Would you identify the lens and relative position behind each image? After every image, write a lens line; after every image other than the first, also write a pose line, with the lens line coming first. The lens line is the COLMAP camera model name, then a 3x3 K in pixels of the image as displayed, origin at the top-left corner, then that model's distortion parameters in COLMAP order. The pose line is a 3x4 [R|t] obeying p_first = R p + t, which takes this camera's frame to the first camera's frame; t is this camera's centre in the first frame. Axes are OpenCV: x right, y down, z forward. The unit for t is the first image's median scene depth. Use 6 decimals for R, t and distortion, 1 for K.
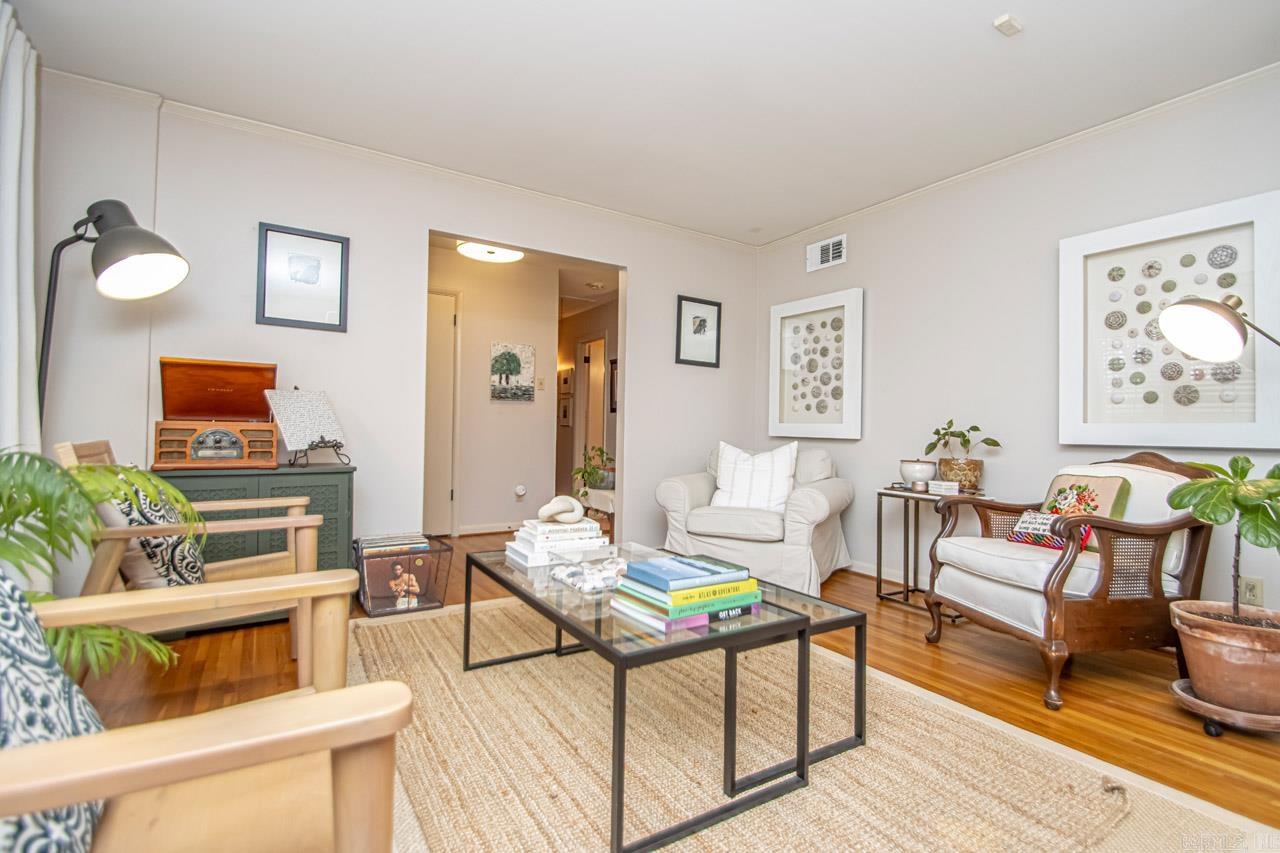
lens RADIAL K [[610.5, 0, 647.4], [0, 610.5, 429.1], [0, 0, 1]] dist [0.009088, -0.011509]
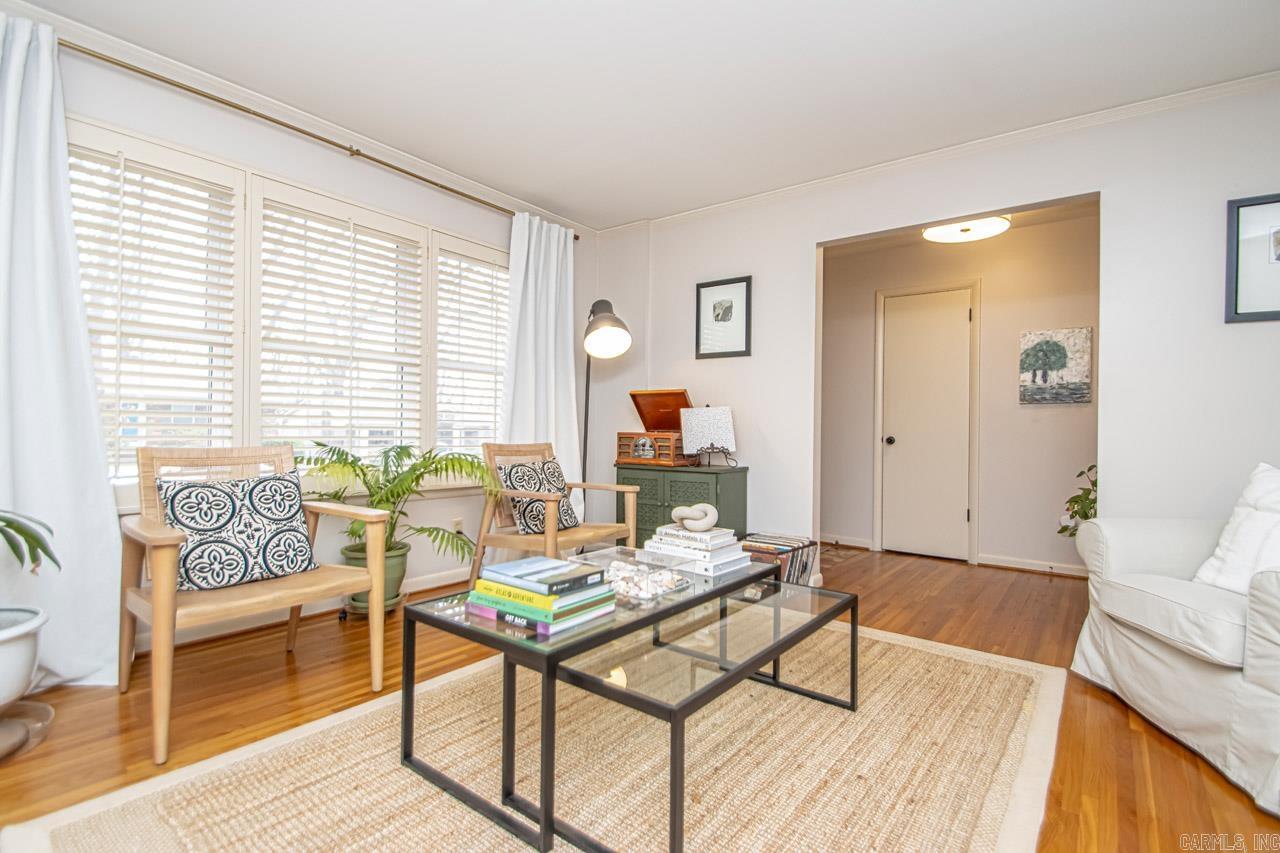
lens RADIAL K [[610.5, 0, 629.6], [0, 610.5, 426.8], [0, 0, 1]] dist [0.009088, -0.011509]
pose [[0.314600, -0.015321, -0.949101, 0.601801], [-0.007888, 0.999793, -0.018755, 0.002289], [0.949192, 0.013387, 0.314414, 0.453585]]
